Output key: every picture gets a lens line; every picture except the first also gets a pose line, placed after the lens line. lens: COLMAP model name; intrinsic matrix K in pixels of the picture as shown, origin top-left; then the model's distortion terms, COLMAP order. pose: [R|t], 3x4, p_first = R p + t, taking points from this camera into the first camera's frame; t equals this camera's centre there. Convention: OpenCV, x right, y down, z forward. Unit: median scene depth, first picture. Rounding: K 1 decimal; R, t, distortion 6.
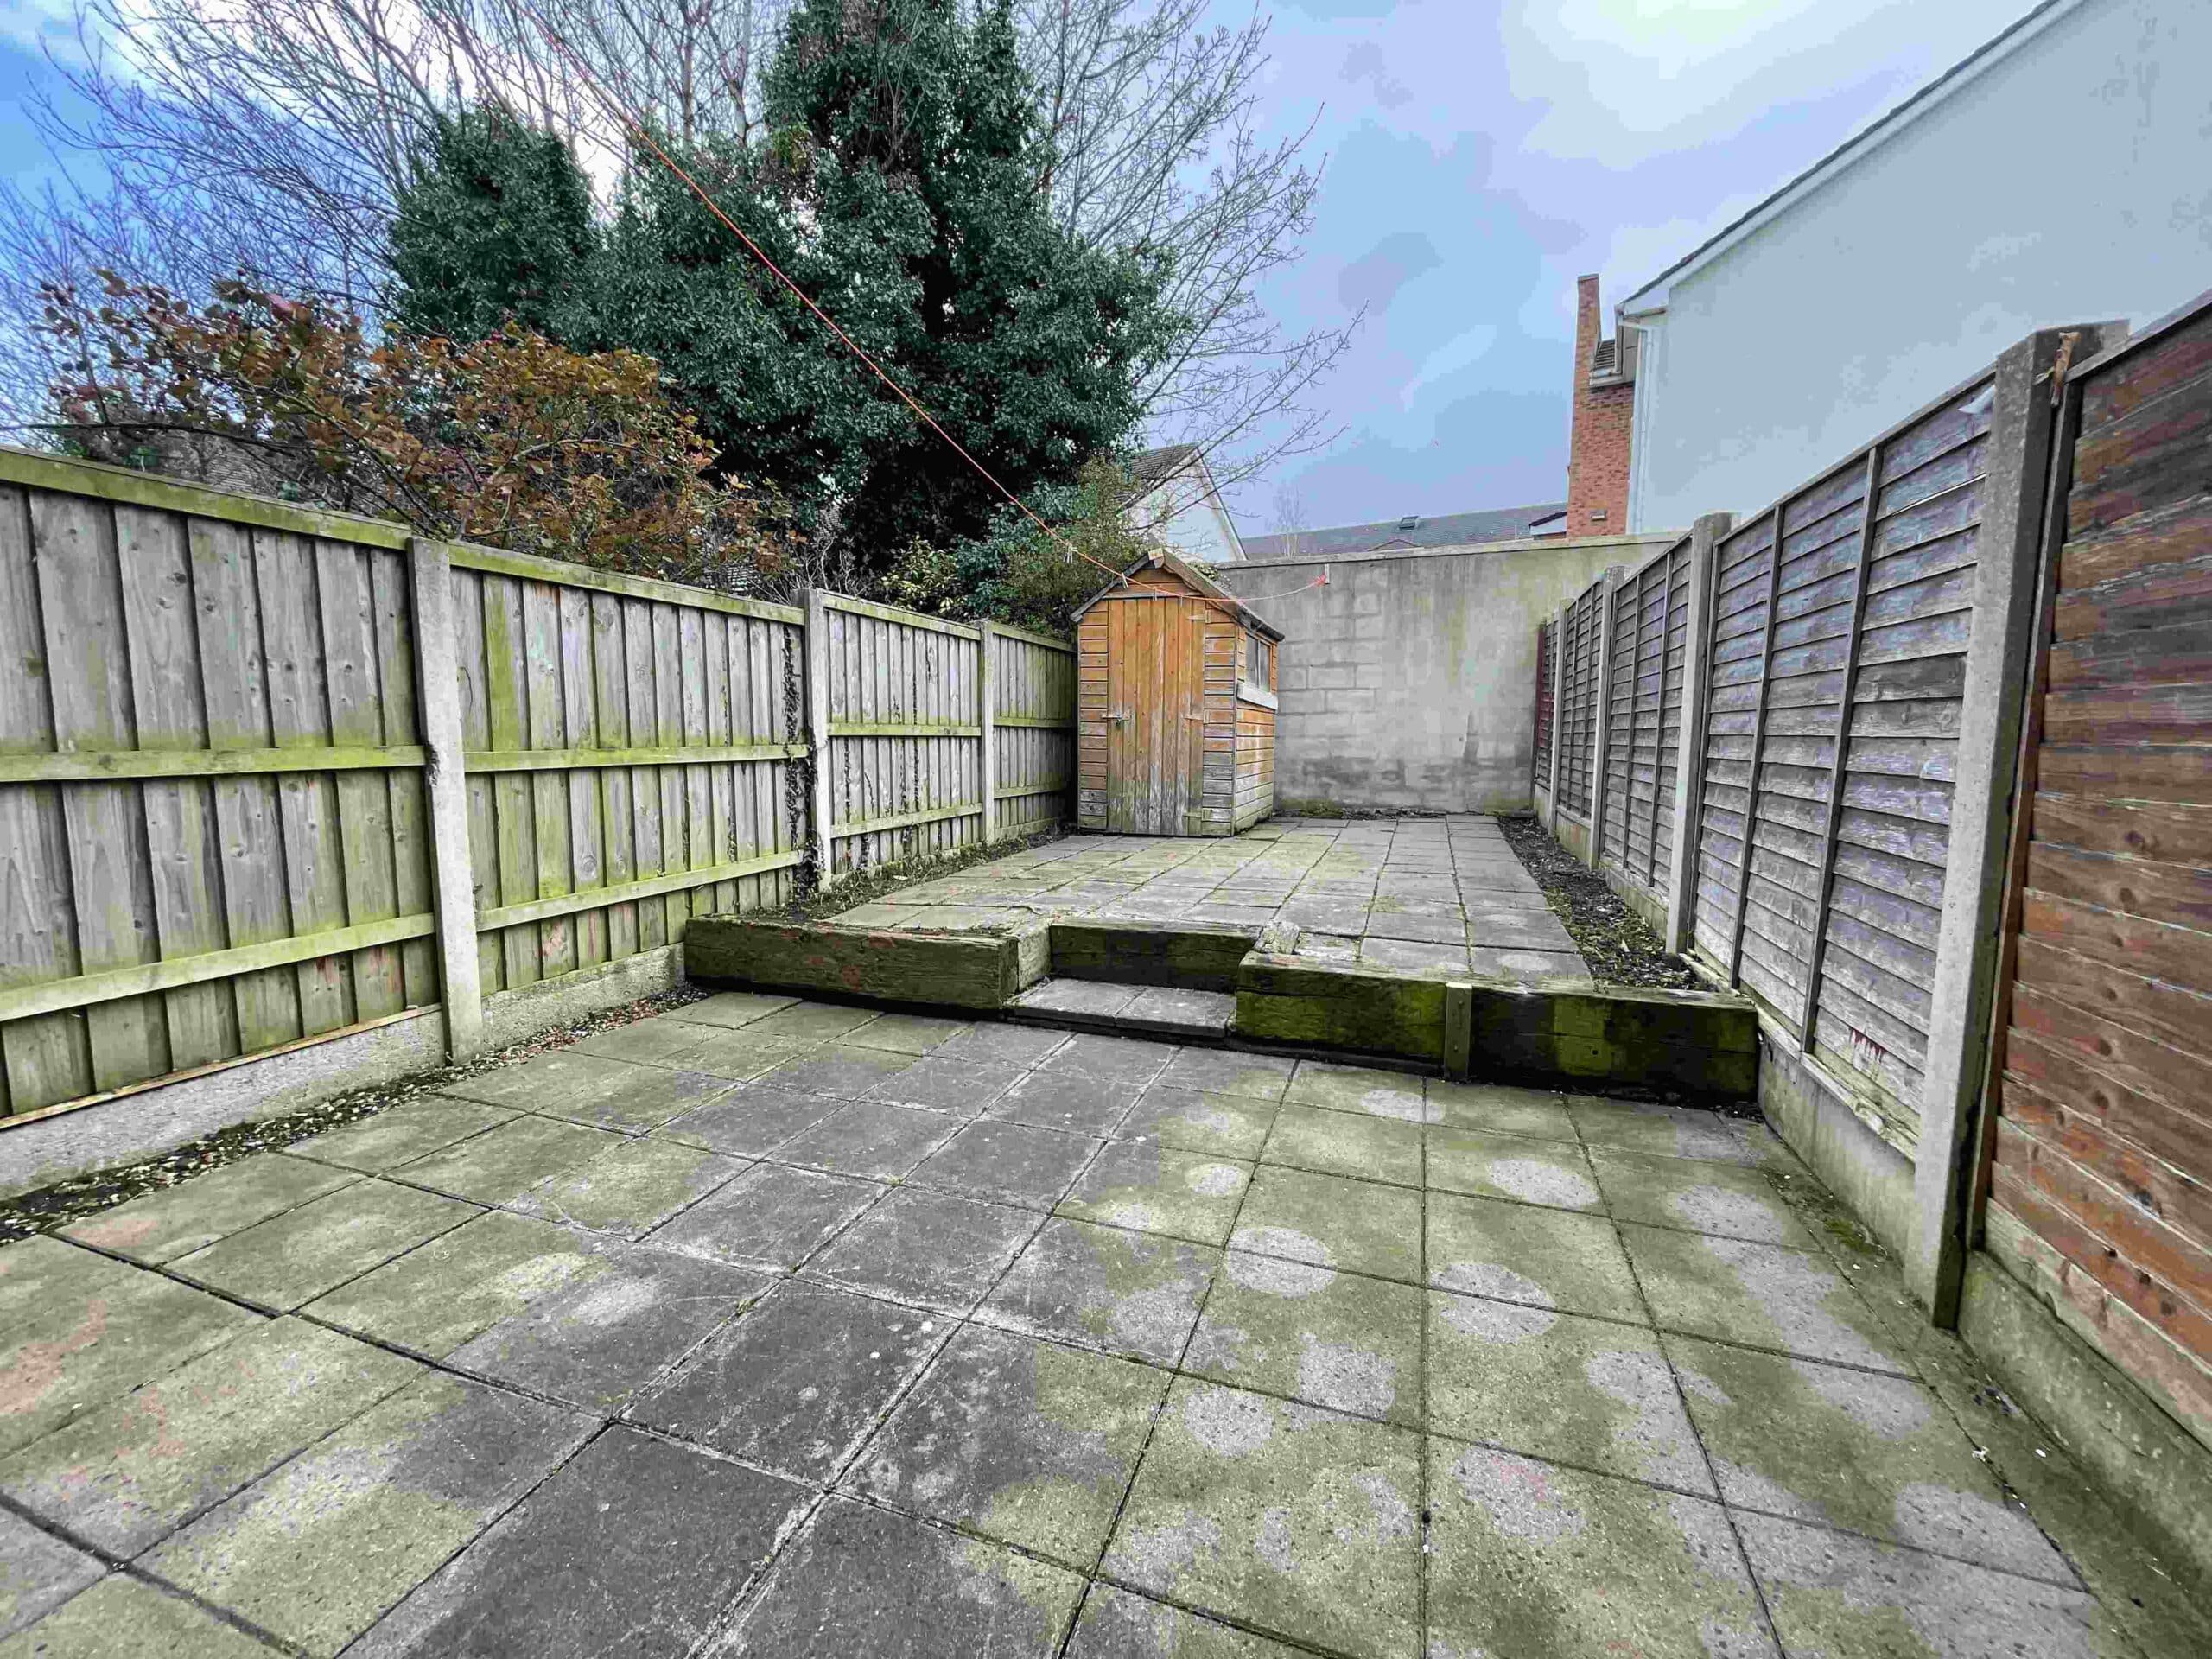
lens RADIAL K [[891.7, 0, 1106.1], [0, 891.7, 827.0], [0, 0, 1]] dist [0.003042, 0.000170]
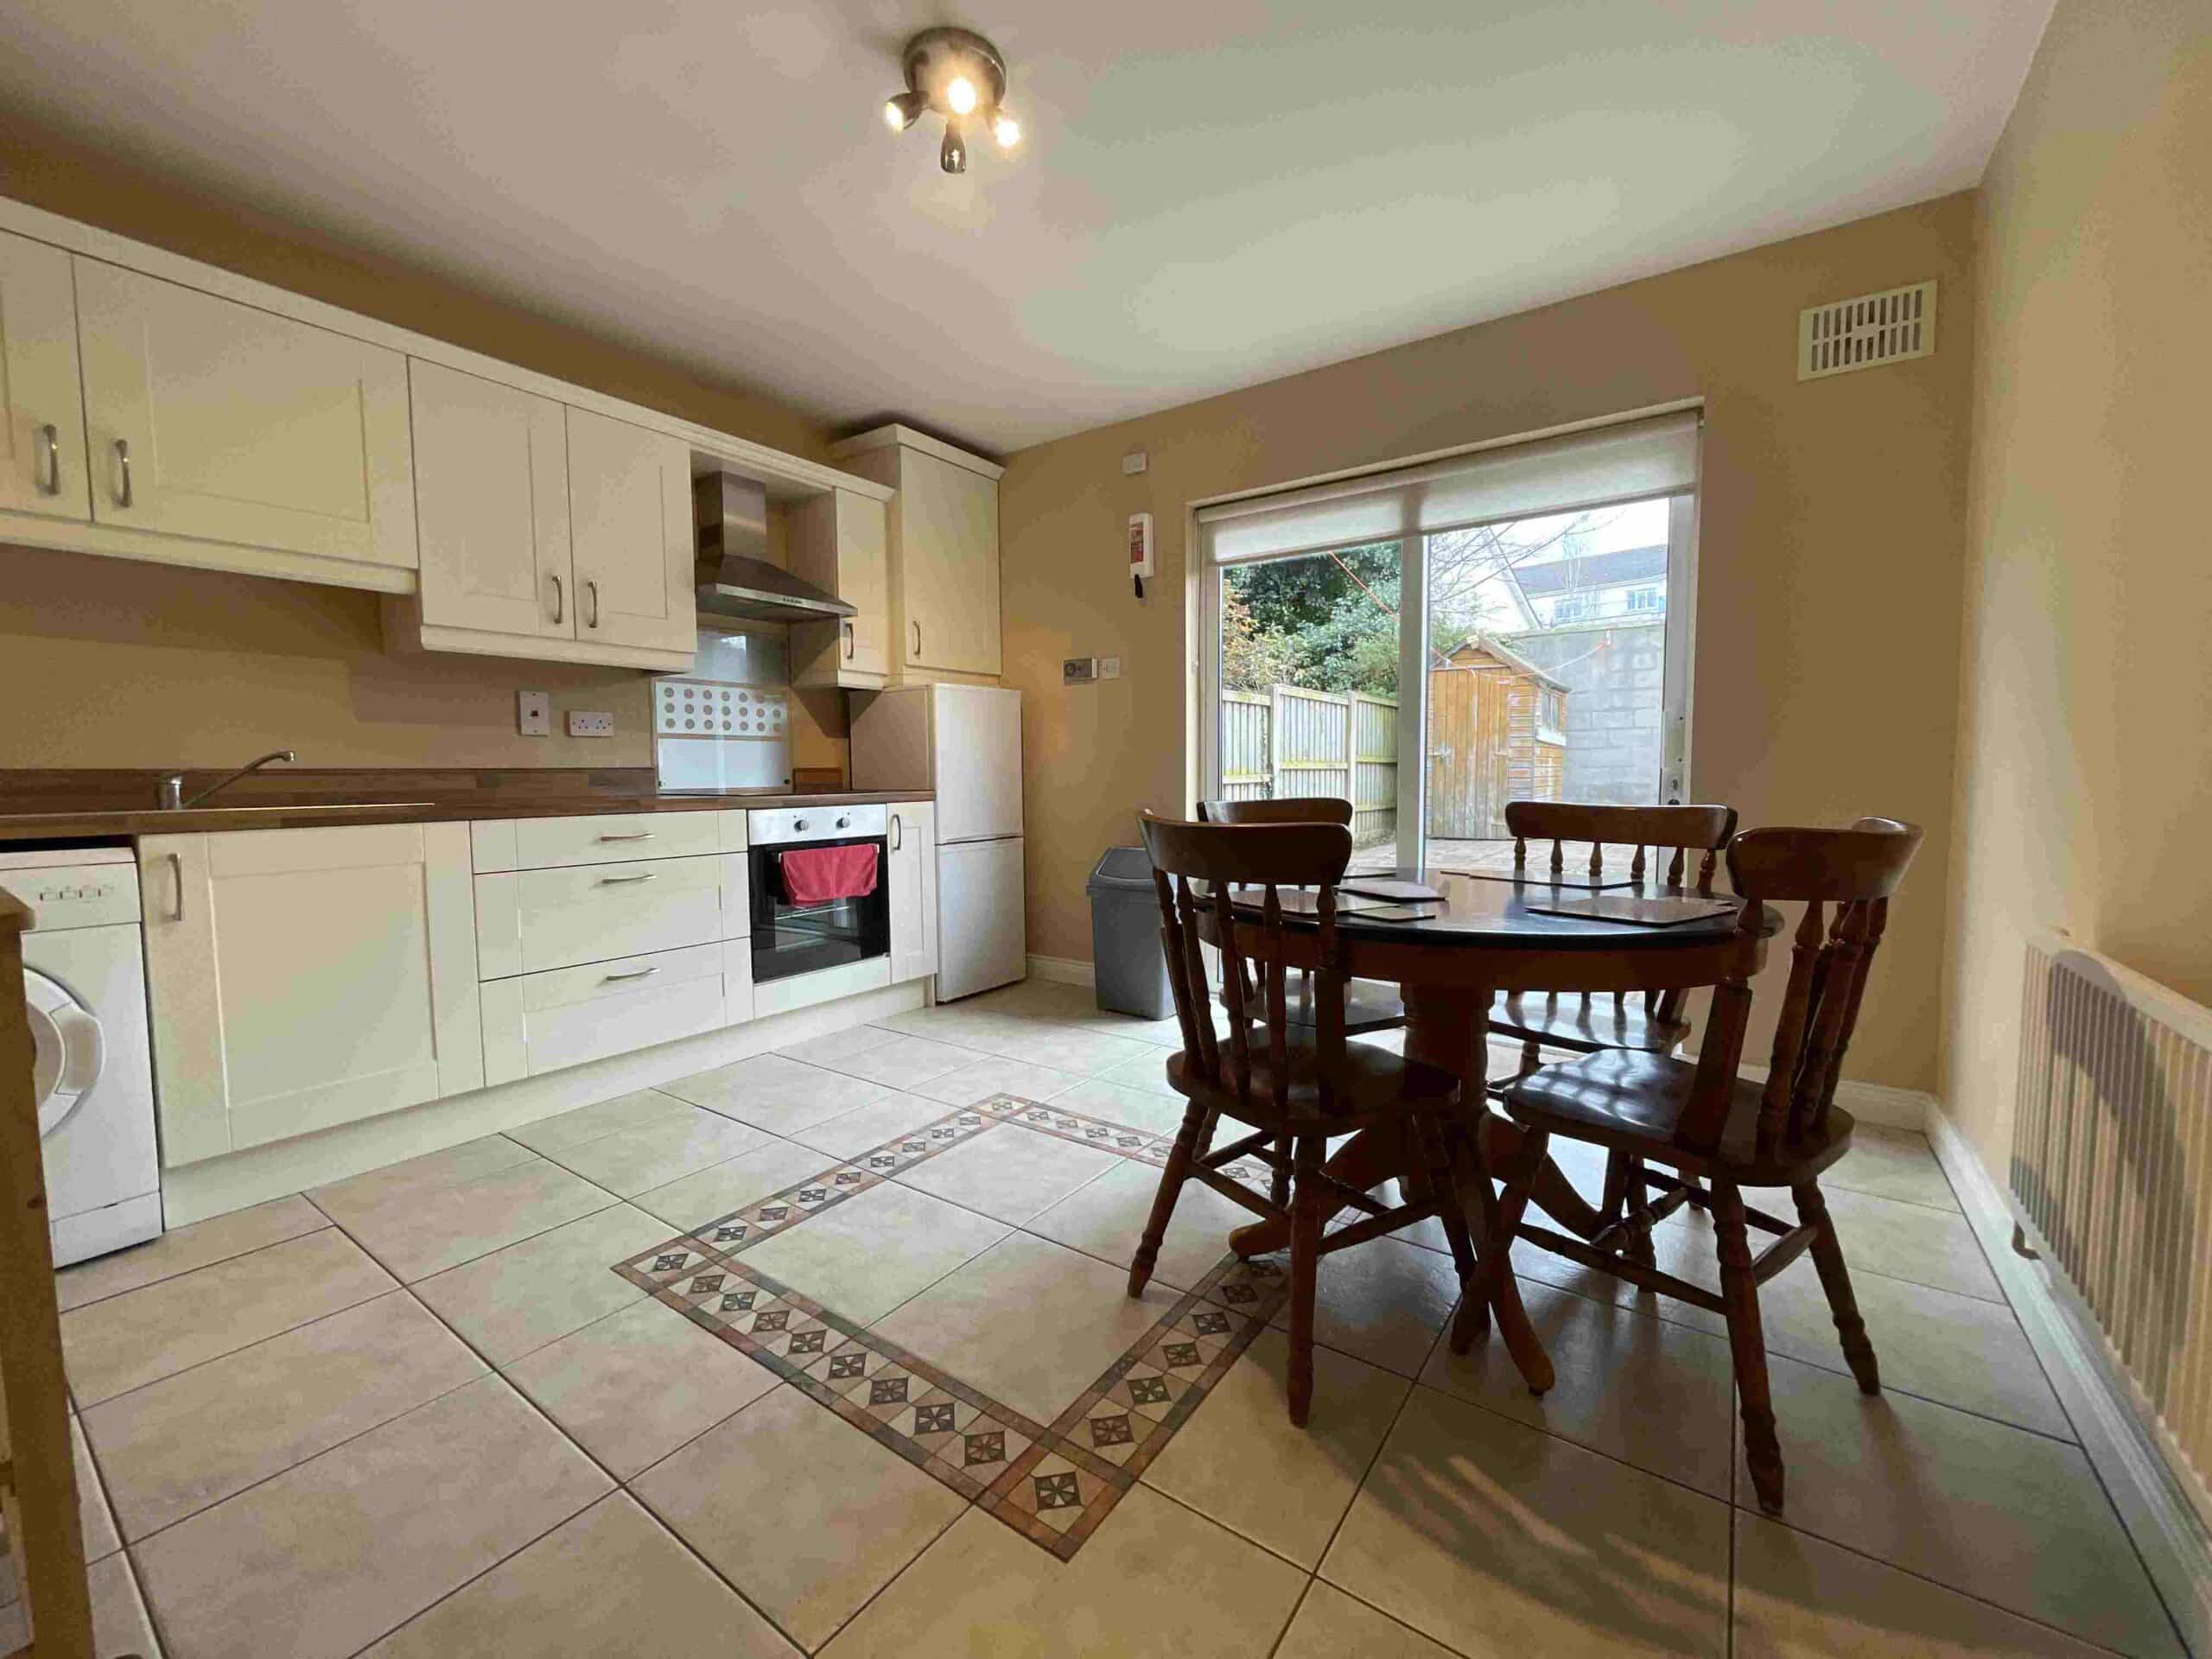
lens RADIAL K [[891.7, 0, 1099.9], [0, 891.7, 831.3], [0, 0, 1]] dist [0.003042, 0.000170]
pose [[0.961875, 0.008091, -0.273368, -0.121802], [-0.017687, 0.999310, -0.032657, 0.054389], [0.272916, 0.036247, 0.961355, -0.502953]]
